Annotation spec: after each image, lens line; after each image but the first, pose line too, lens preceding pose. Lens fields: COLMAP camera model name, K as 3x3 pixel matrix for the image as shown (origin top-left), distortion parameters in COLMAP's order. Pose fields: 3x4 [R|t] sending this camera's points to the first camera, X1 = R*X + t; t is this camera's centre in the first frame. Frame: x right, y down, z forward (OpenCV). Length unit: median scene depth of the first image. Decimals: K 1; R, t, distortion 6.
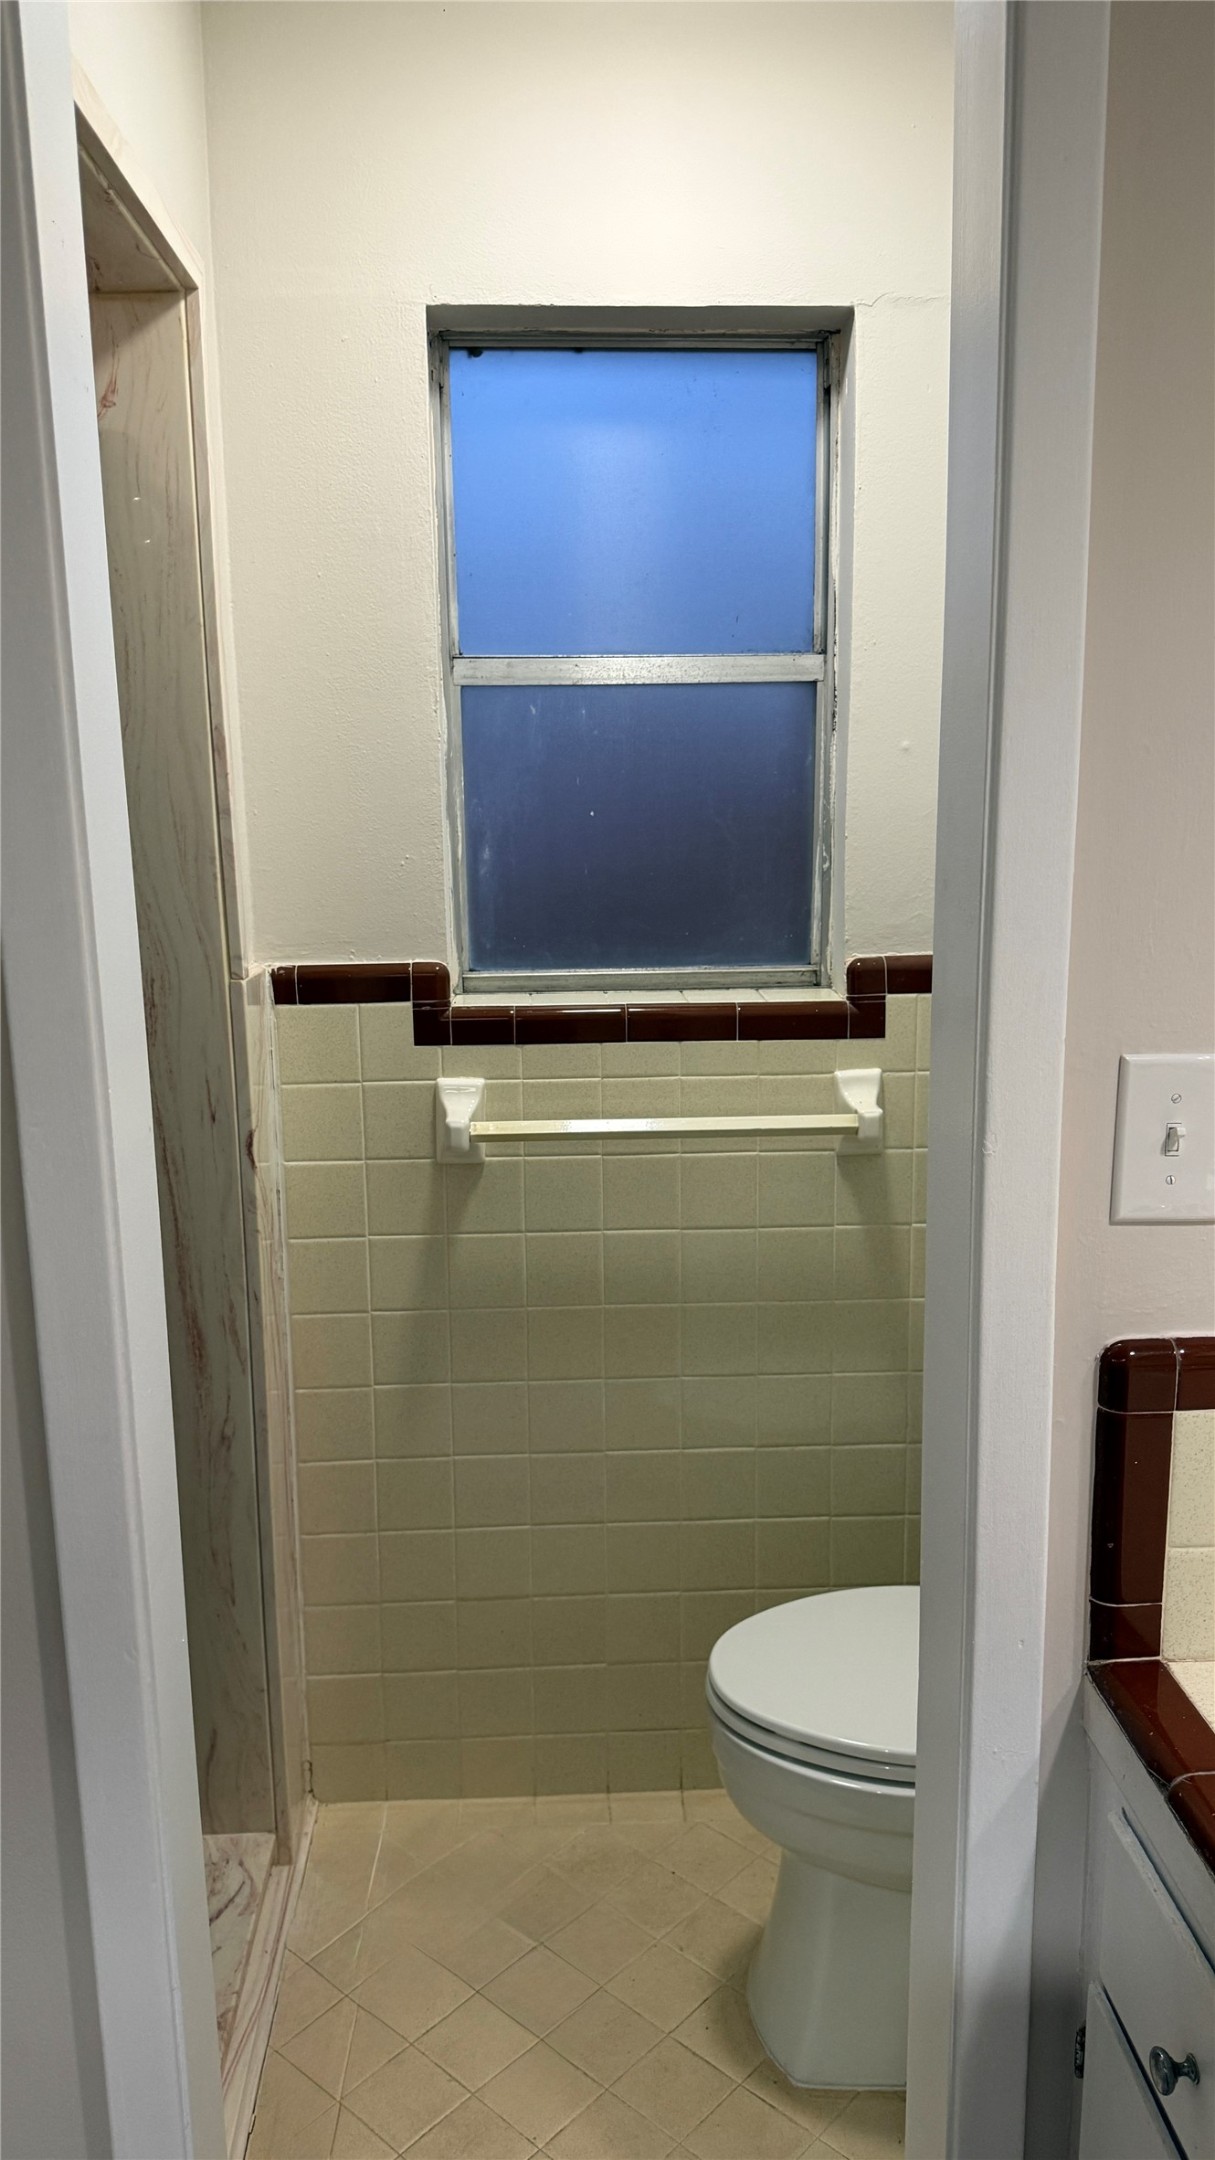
lens RADIAL K [[1520.0, 0, 610.6], [0, 1520.0, 1080.2], [0, 0, 1]] dist [0.006692, 0.000706]
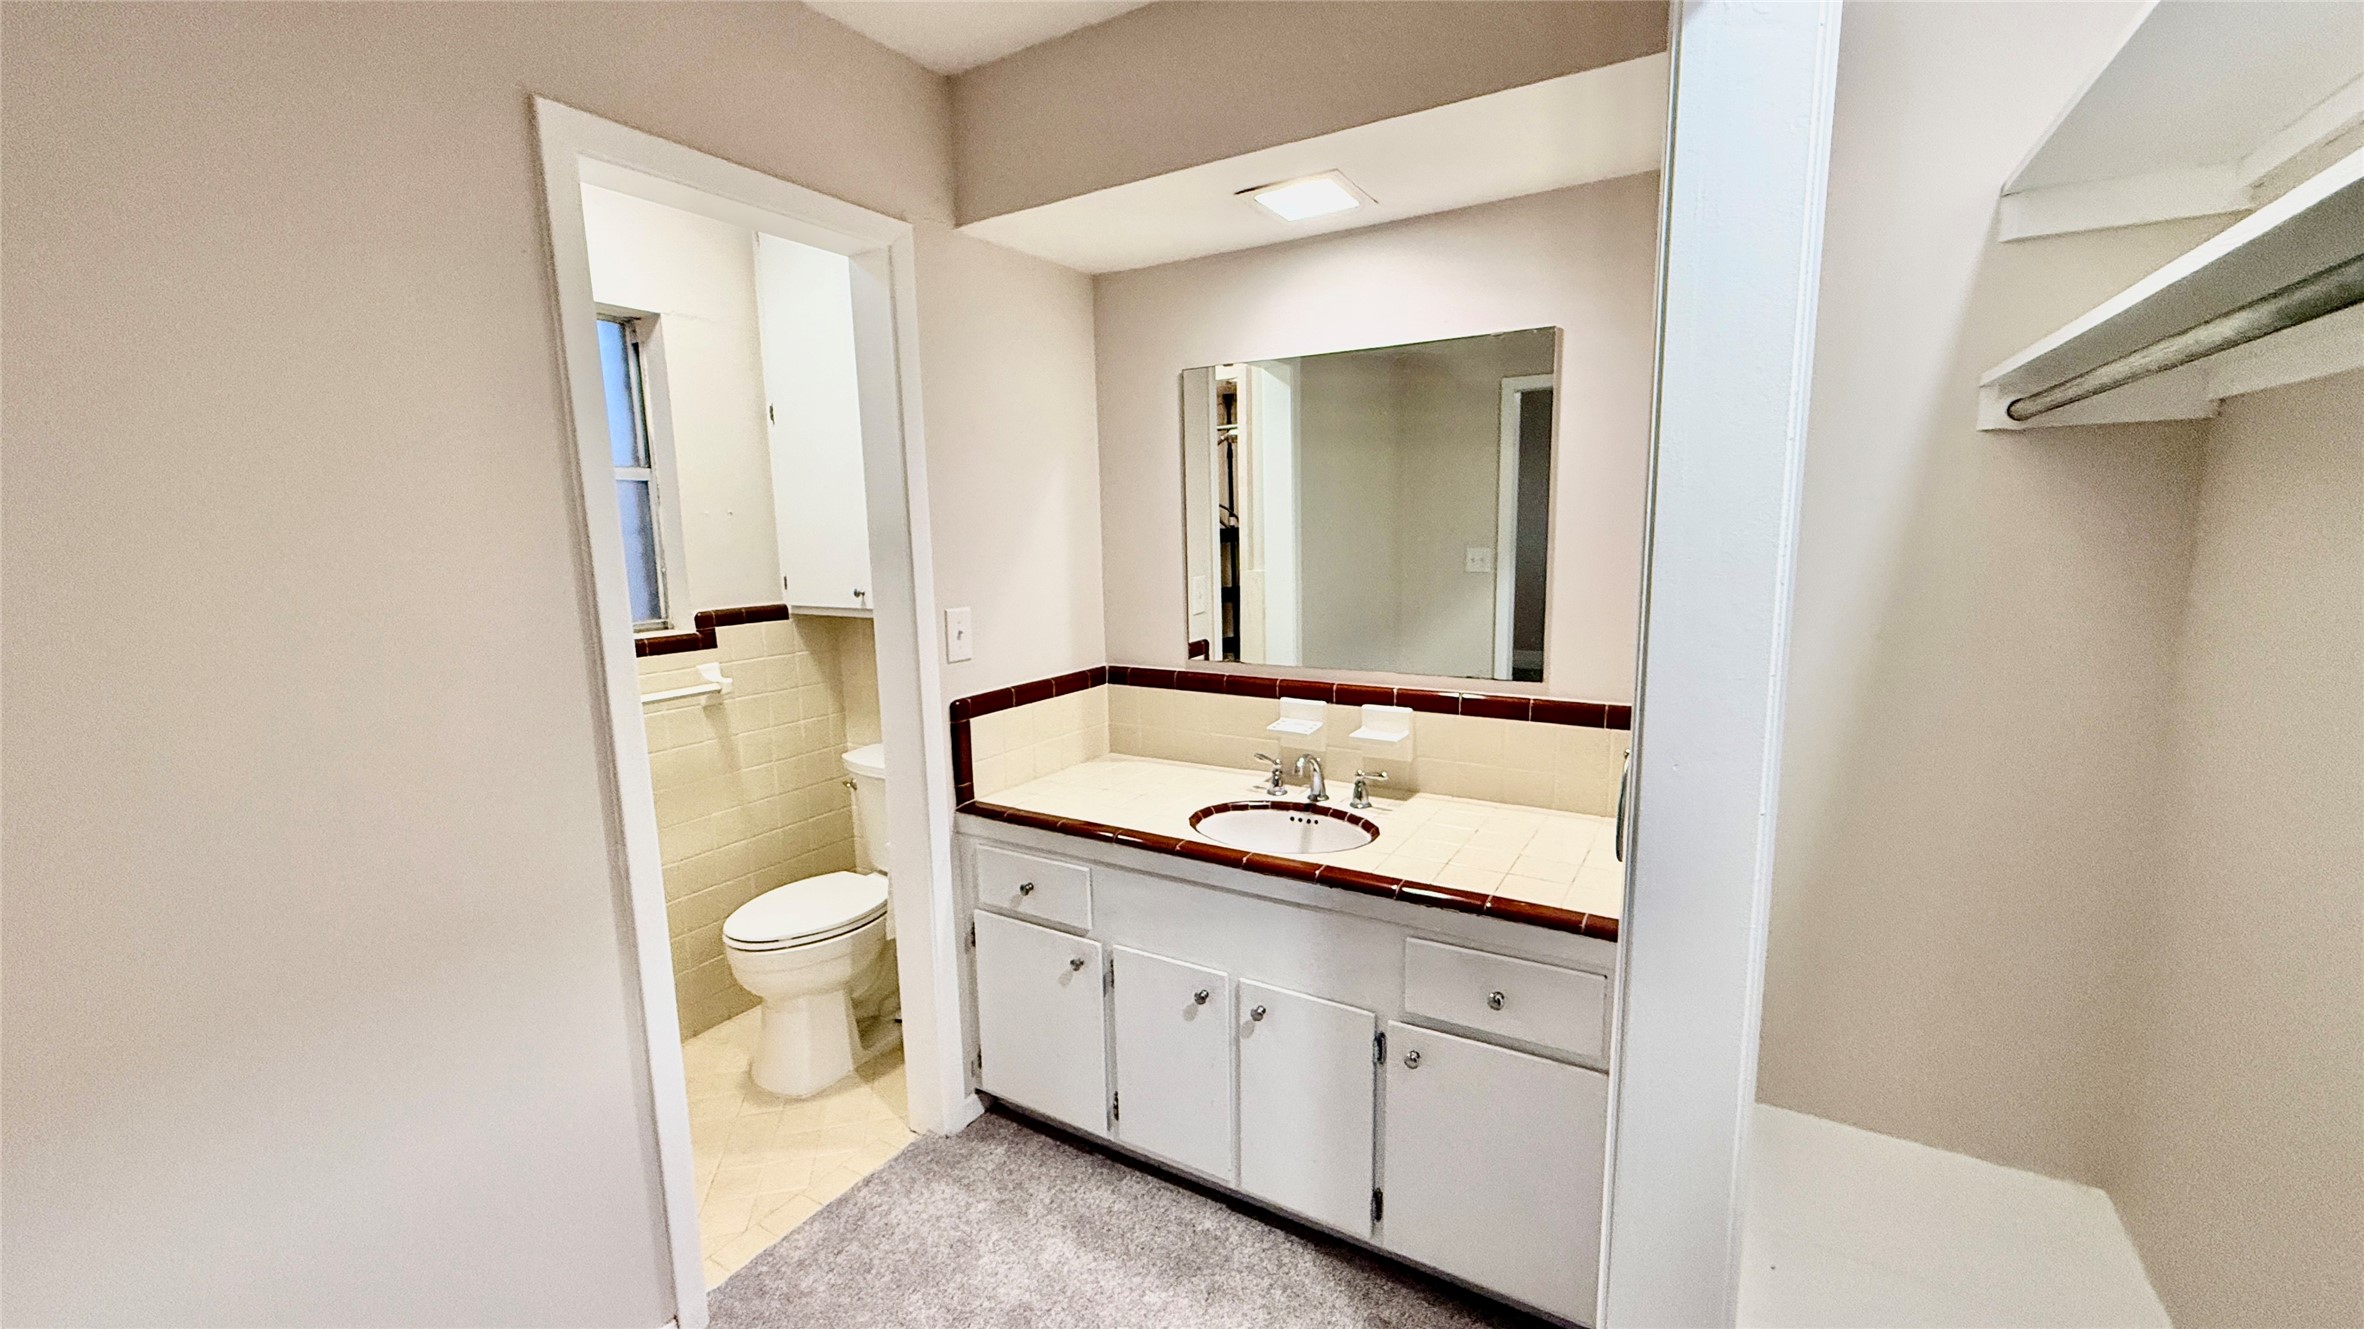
lens RADIAL K [[939.7, 0, 1184.3], [0, 939.7, 665.5], [0, 0, 1]] dist [0.000003, 0.000000]
pose [[0.564412, -0.122613, 0.816337, -0.529120], [0.163845, 0.985872, 0.034795, 0.057934], [-0.809070, 0.114114, 0.576527, -0.285768]]
